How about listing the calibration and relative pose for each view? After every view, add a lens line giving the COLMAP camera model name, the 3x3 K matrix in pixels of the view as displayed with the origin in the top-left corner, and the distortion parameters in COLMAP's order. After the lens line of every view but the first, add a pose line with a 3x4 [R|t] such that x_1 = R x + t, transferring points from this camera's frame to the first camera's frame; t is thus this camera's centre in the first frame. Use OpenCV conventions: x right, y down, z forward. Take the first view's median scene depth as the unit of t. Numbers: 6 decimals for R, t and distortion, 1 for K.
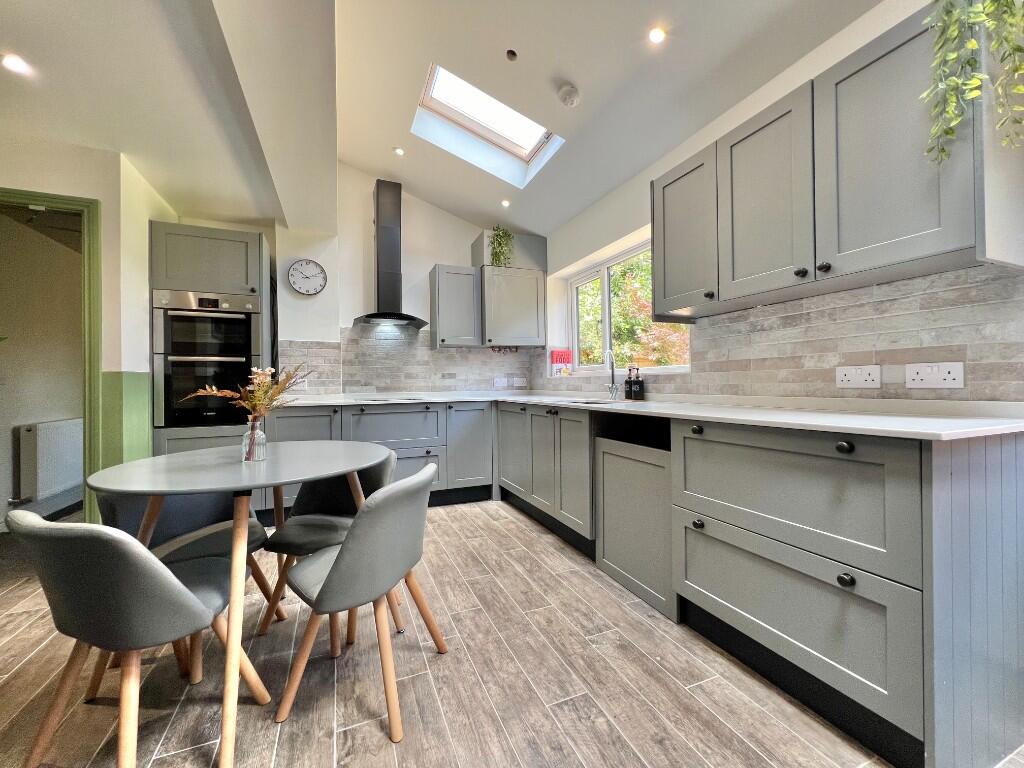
lens RADIAL K [[412.3, 0, 510.0], [0, 412.3, 383.5], [0, 0, 1]] dist [0.000267, 0.000162]
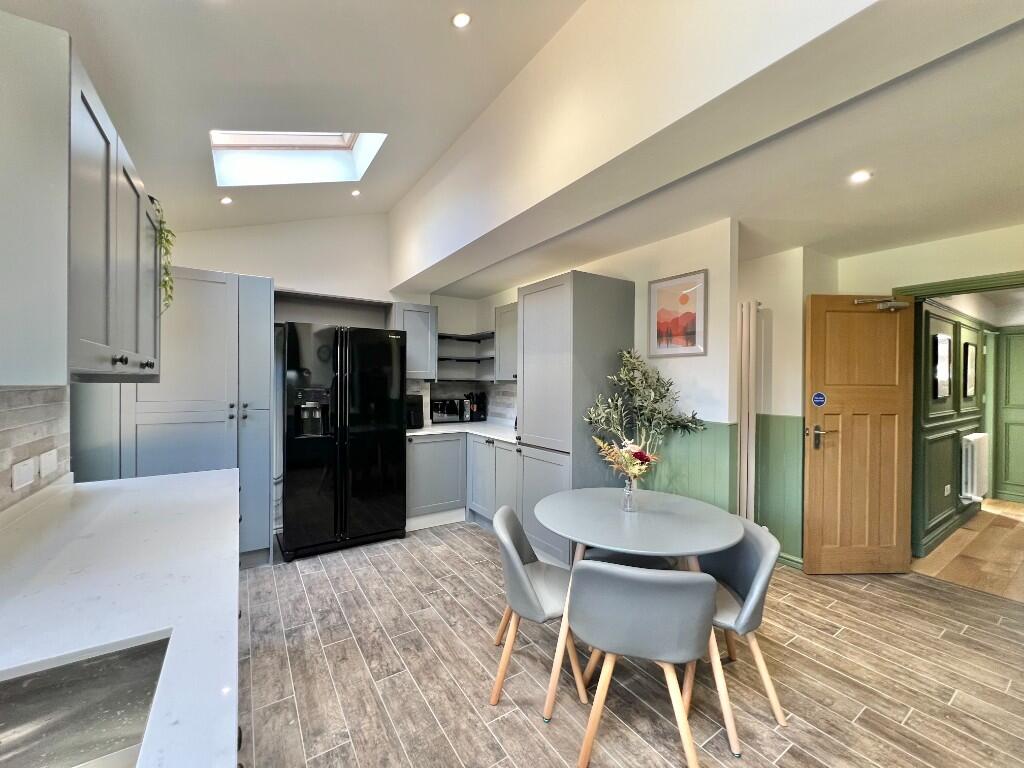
lens RADIAL K [[412.1, 0, 507.9], [0, 412.1, 380.5], [0, 0, 1]] dist [0.000120, -0.000276]
pose [[-0.983935, 0.004470, -0.178468, -0.003243], [0.004459, 0.999990, 0.000464, -0.125426], [0.178469, -0.000339, -0.983946, 1.226557]]
